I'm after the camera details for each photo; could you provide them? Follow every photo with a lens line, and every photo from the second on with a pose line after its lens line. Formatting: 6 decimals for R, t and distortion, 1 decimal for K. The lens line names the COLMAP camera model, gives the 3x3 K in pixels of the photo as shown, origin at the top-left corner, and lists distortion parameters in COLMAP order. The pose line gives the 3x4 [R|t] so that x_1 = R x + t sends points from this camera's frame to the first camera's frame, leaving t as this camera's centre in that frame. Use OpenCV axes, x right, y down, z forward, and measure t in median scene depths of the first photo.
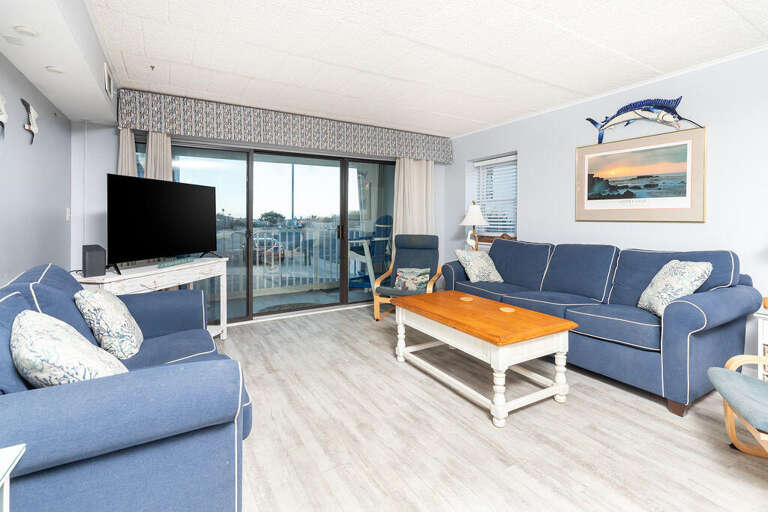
lens RADIAL K [[364.9, 0, 385.5], [0, 364.9, 222.3], [0, 0, 1]] dist [-0.001972, -0.000184]
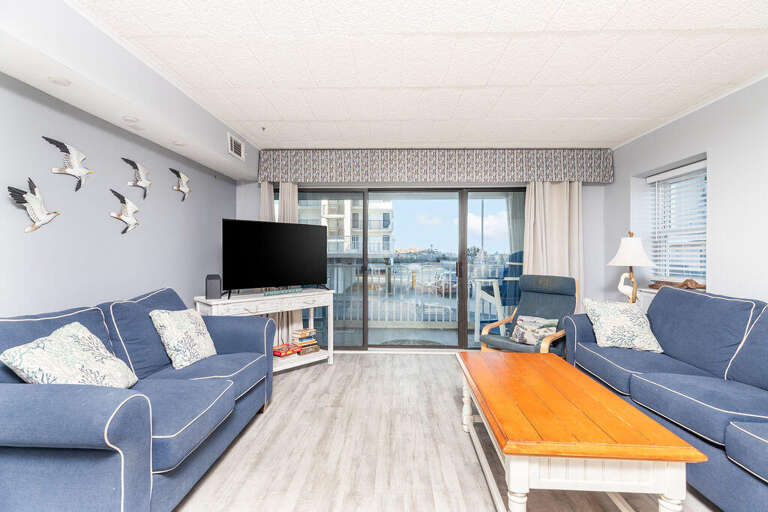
lens RADIAL K [[353.7, 0, 394.7], [0, 353.7, 254.1], [0, 0, 1]] dist [0.001722, 0.000335]
pose [[0.836726, 0.007241, -0.547574, 0.273210], [-0.010710, 0.999938, -0.003144, -0.008944], [0.547517, 0.008495, 0.836751, 0.195814]]
